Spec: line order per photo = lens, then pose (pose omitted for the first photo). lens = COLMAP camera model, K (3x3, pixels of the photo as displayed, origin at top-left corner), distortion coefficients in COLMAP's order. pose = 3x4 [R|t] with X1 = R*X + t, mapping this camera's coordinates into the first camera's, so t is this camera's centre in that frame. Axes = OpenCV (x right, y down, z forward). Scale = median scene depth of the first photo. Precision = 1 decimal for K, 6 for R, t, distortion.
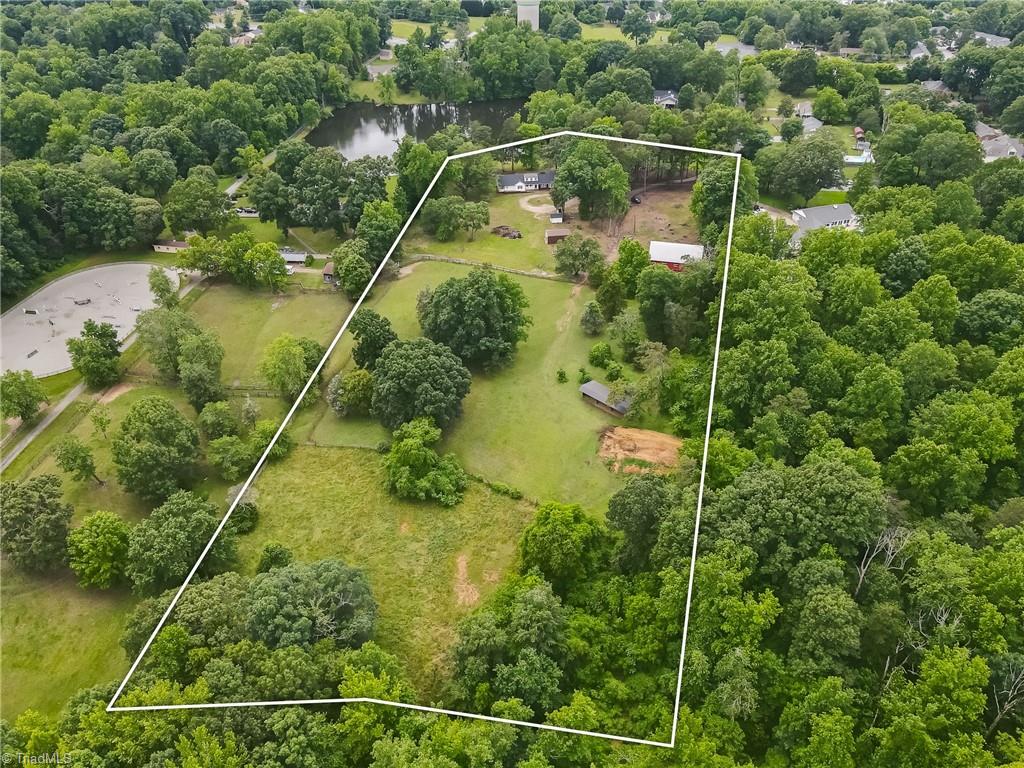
lens RADIAL K [[722.6, 0, 513.8], [0, 722.6, 383.8], [0, 0, 1]] dist [0.008851, 0.010951]
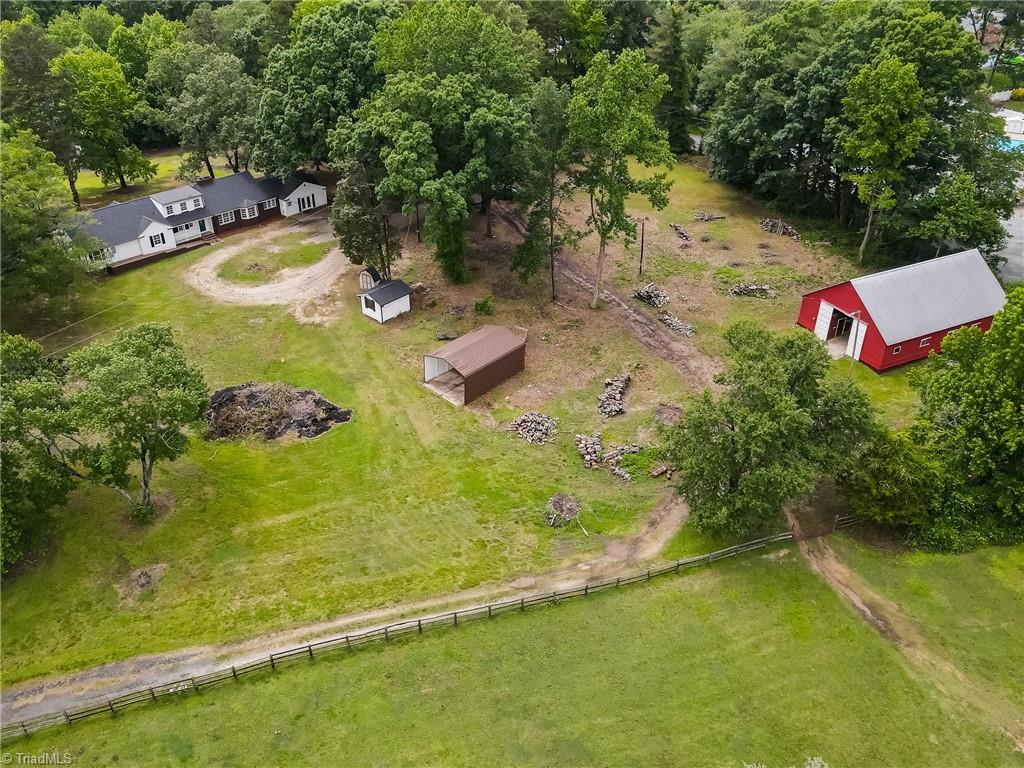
lens RADIAL K [[795.5, 0, 507.4], [0, 795.5, 383.4], [0, 0, 1]] dist [-0.002523, 0.026068]
pose [[0.767093, -0.348442, 0.538662, -0.079120], [0.368688, 0.926576, 0.074333, -0.185713], [-0.525012, 0.141578, 0.839236, 0.647562]]
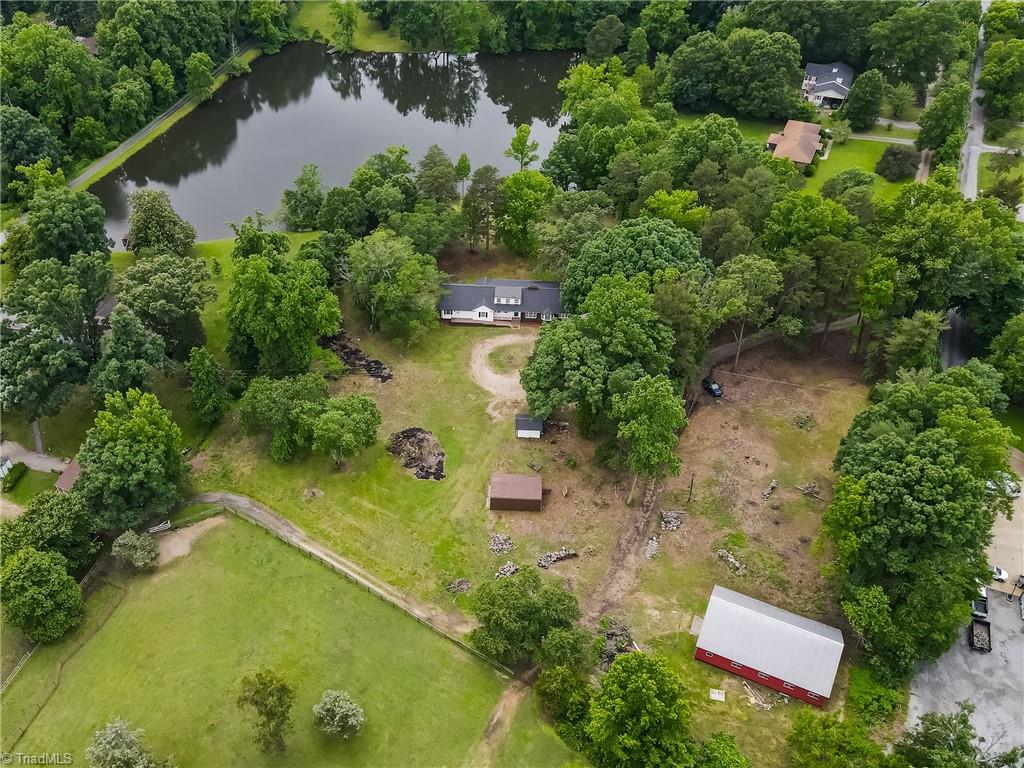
lens RADIAL K [[868.2, 0, 433.9], [0, 868.2, 396.6], [0, 0, 1]] dist [0.015755, 0.005367]
pose [[0.978601, 0.128556, -0.160668, 0.079221], [-0.111452, 0.987516, 0.111313, -0.277347], [0.172972, -0.091025, 0.980712, 0.392360]]
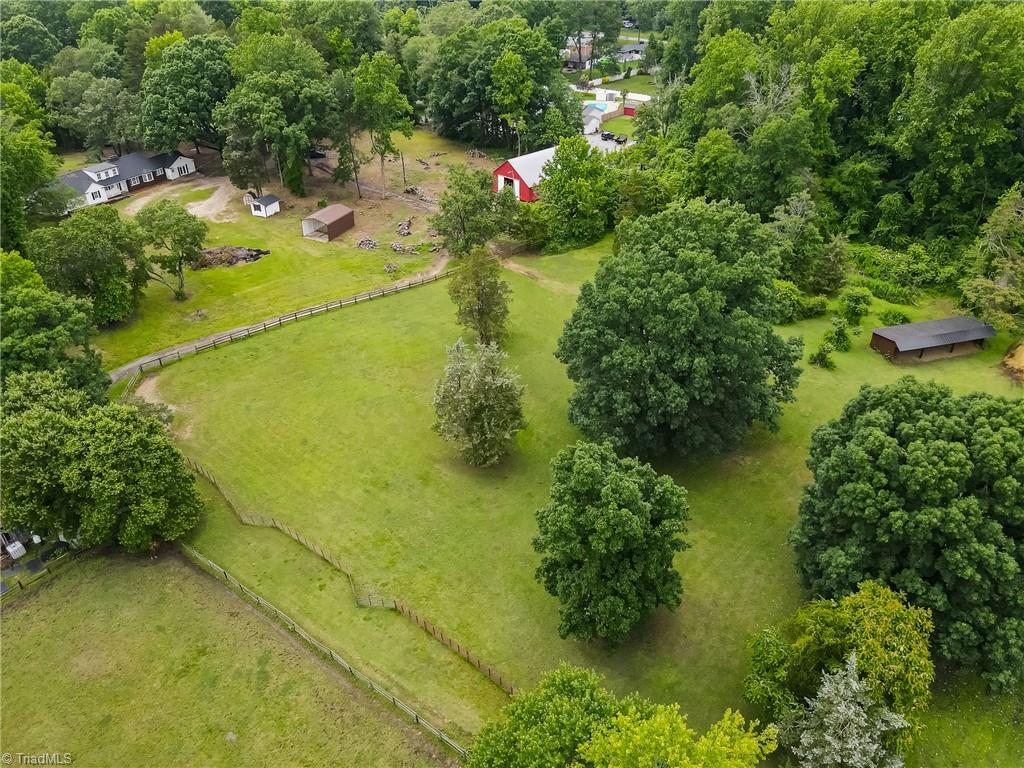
lens RADIAL K [[722.6, 0, 511.3], [0, 722.6, 389.1], [0, 0, 1]] dist [0.008851, 0.010951]
pose [[0.502694, -0.468763, 0.726333, -0.257550], [0.497785, 0.843897, 0.200120, -0.124113], [-0.706759, 0.260959, 0.657566, 0.526108]]
